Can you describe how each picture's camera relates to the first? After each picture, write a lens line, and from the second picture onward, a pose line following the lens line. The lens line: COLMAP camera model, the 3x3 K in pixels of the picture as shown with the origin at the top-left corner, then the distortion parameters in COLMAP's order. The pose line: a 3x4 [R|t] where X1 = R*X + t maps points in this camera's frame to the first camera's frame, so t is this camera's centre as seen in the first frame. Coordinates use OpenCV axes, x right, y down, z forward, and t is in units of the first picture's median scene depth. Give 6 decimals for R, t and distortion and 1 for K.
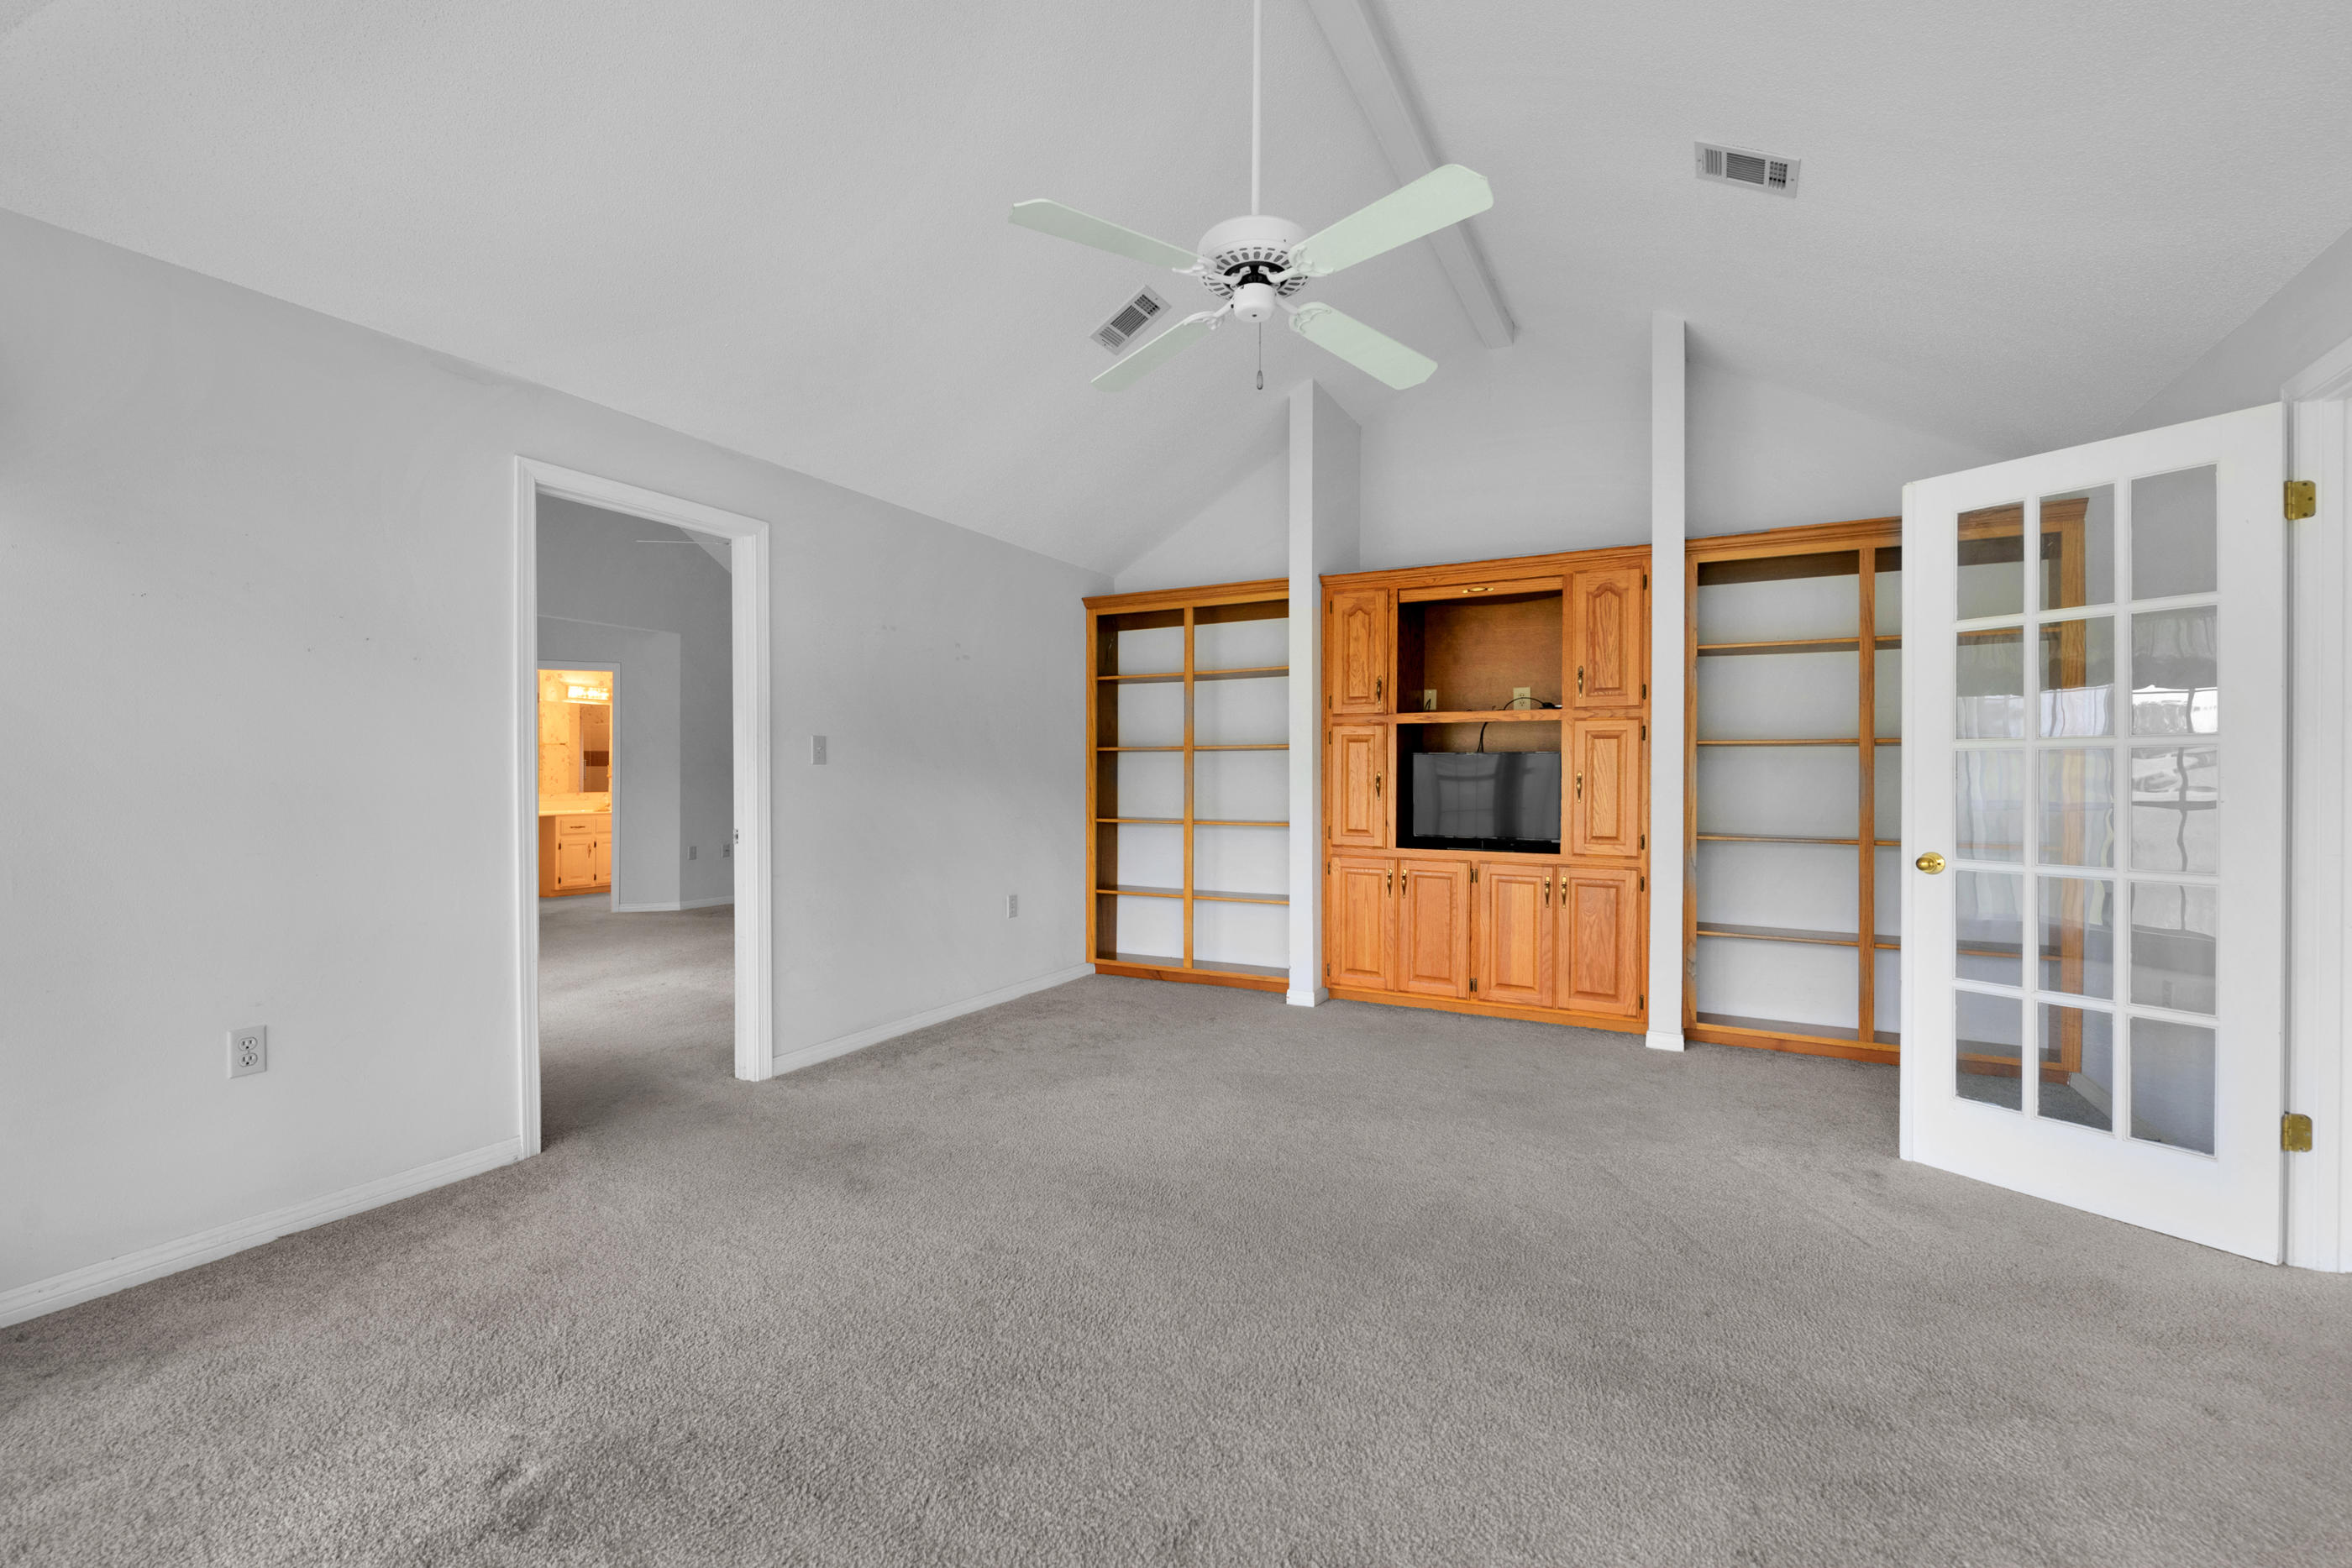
lens RADIAL K [[959.1, 0, 1176.0], [0, 959.1, 784.0], [0, 0, 1]] dist [0.001230, -0.000204]
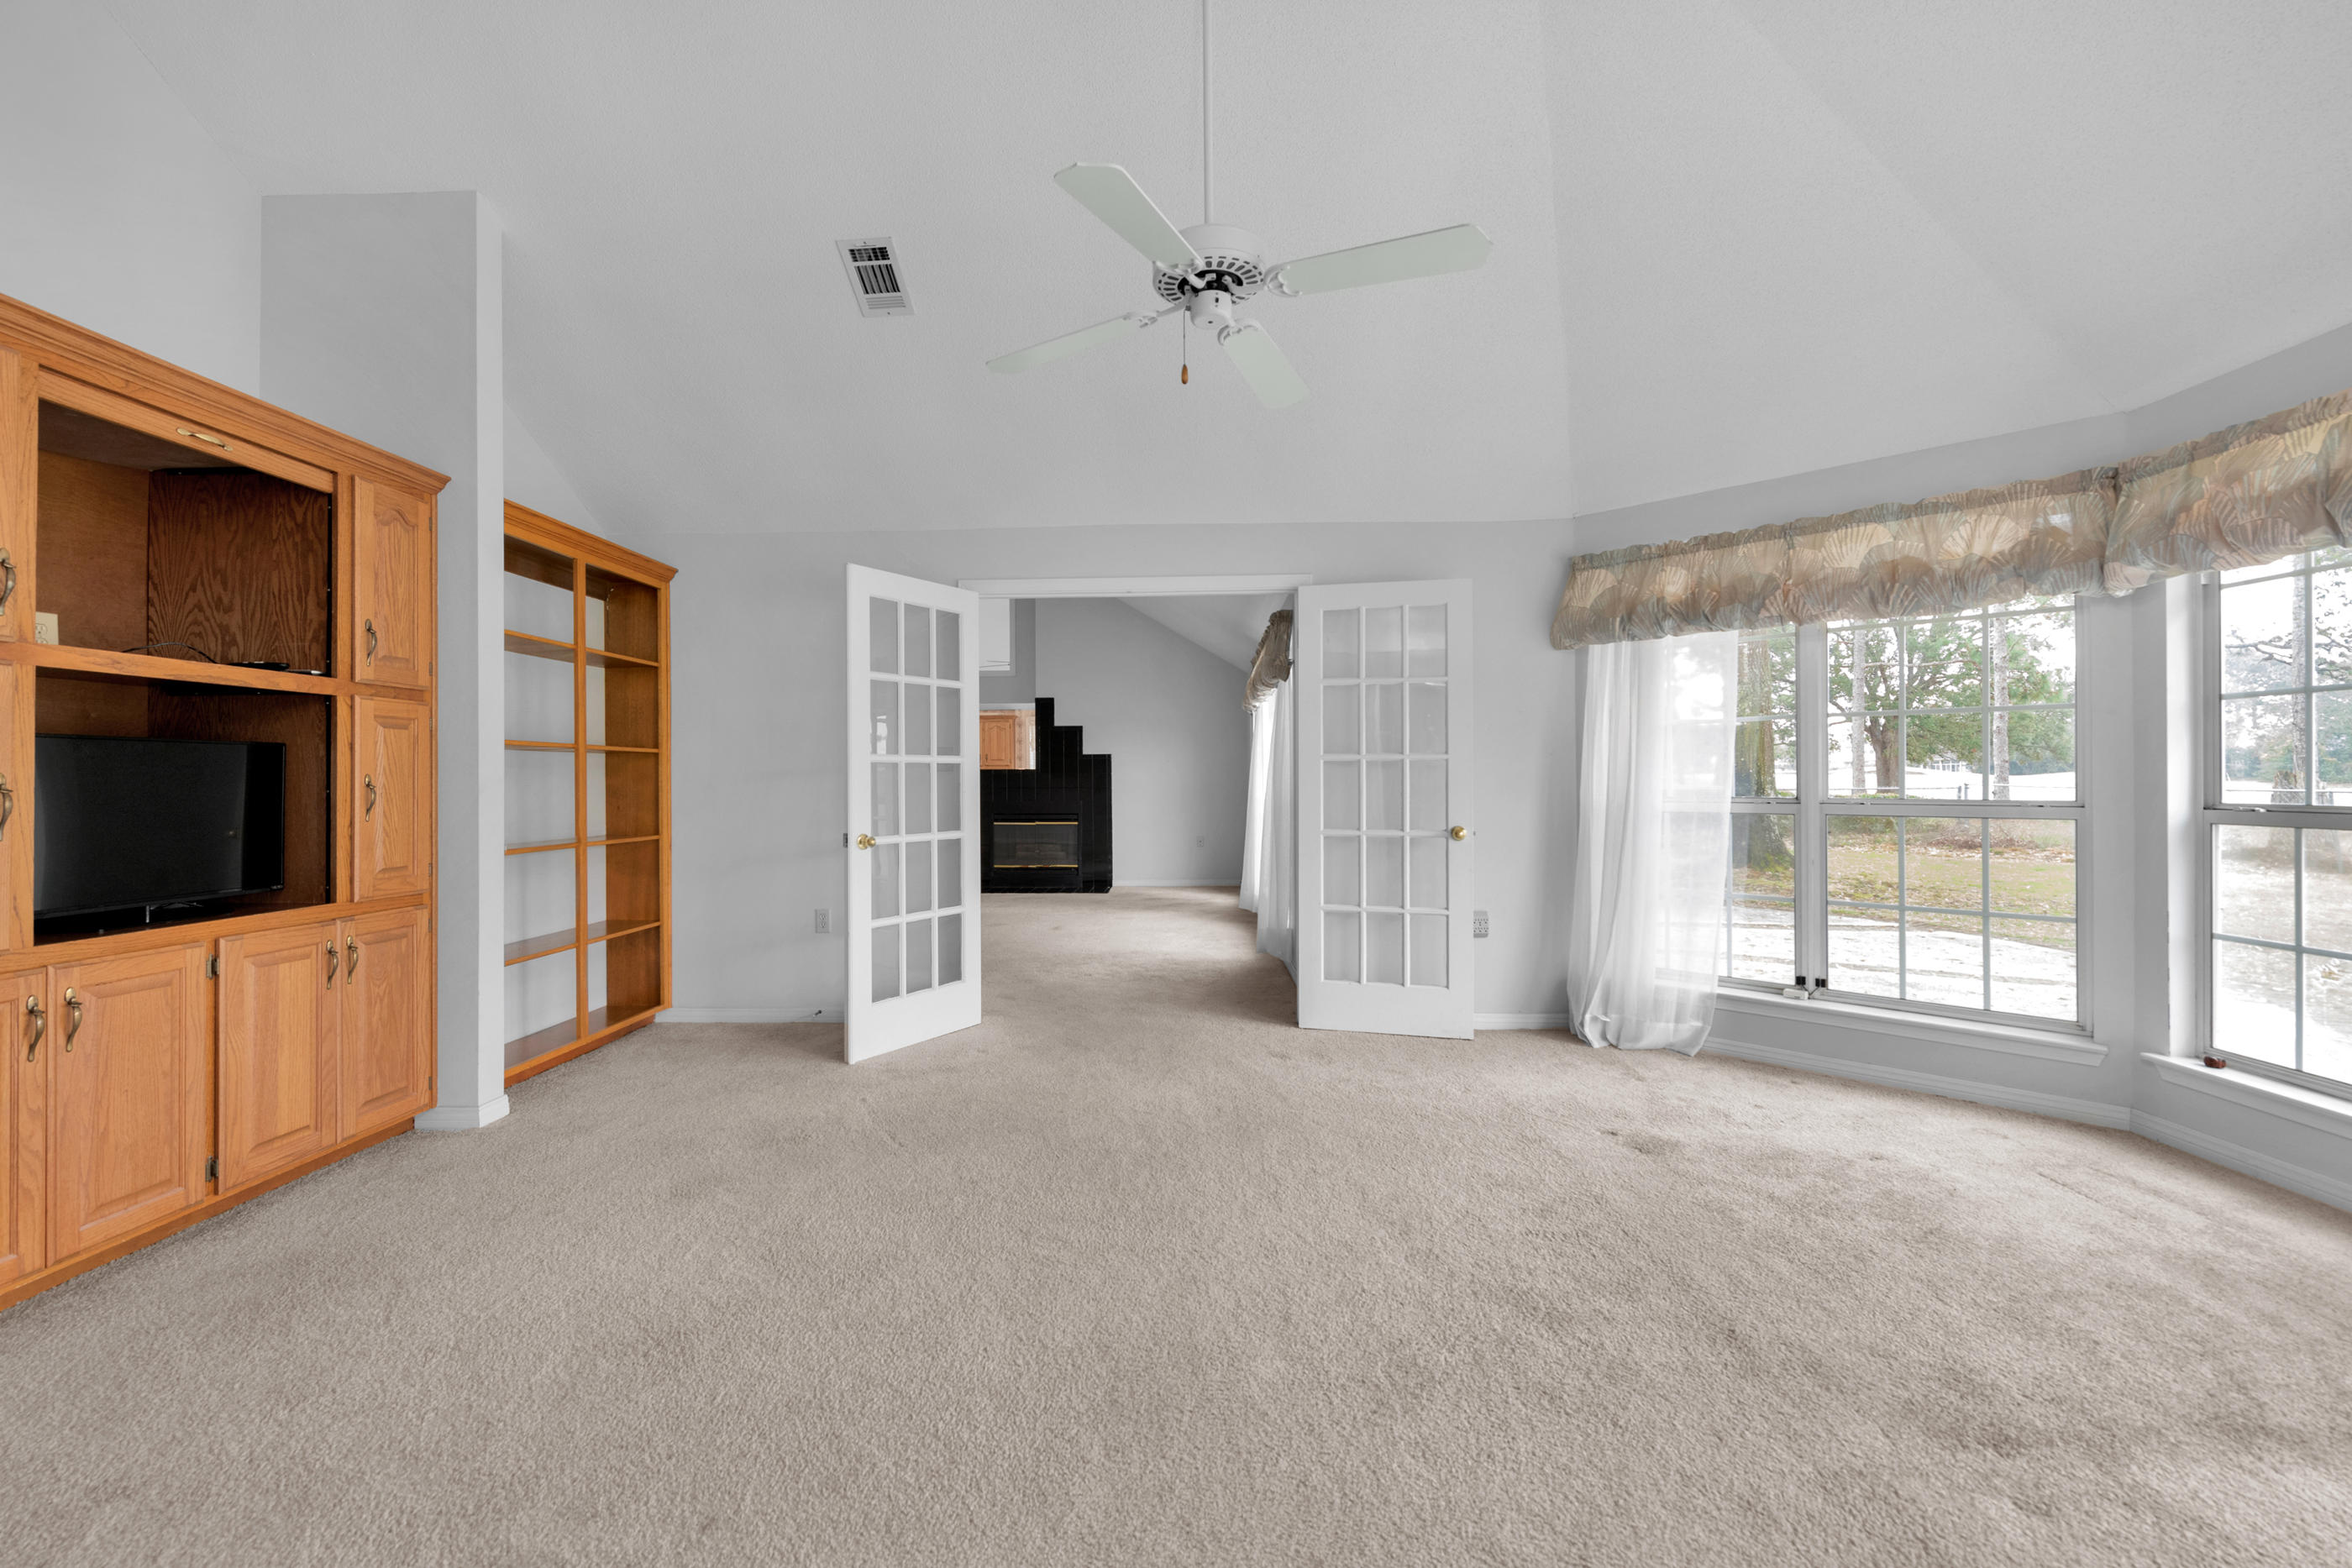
lens RADIAL K [[959.1, 0, 1176.0], [0, 959.1, 784.0], [0, 0, 1]] dist [0.001230, -0.000204]
pose [[-0.432512, -0.005186, 0.901613, -0.495478], [0.010598, 0.999885, 0.010835, -0.008907], [-0.901566, 0.014242, -0.432407, 0.888129]]
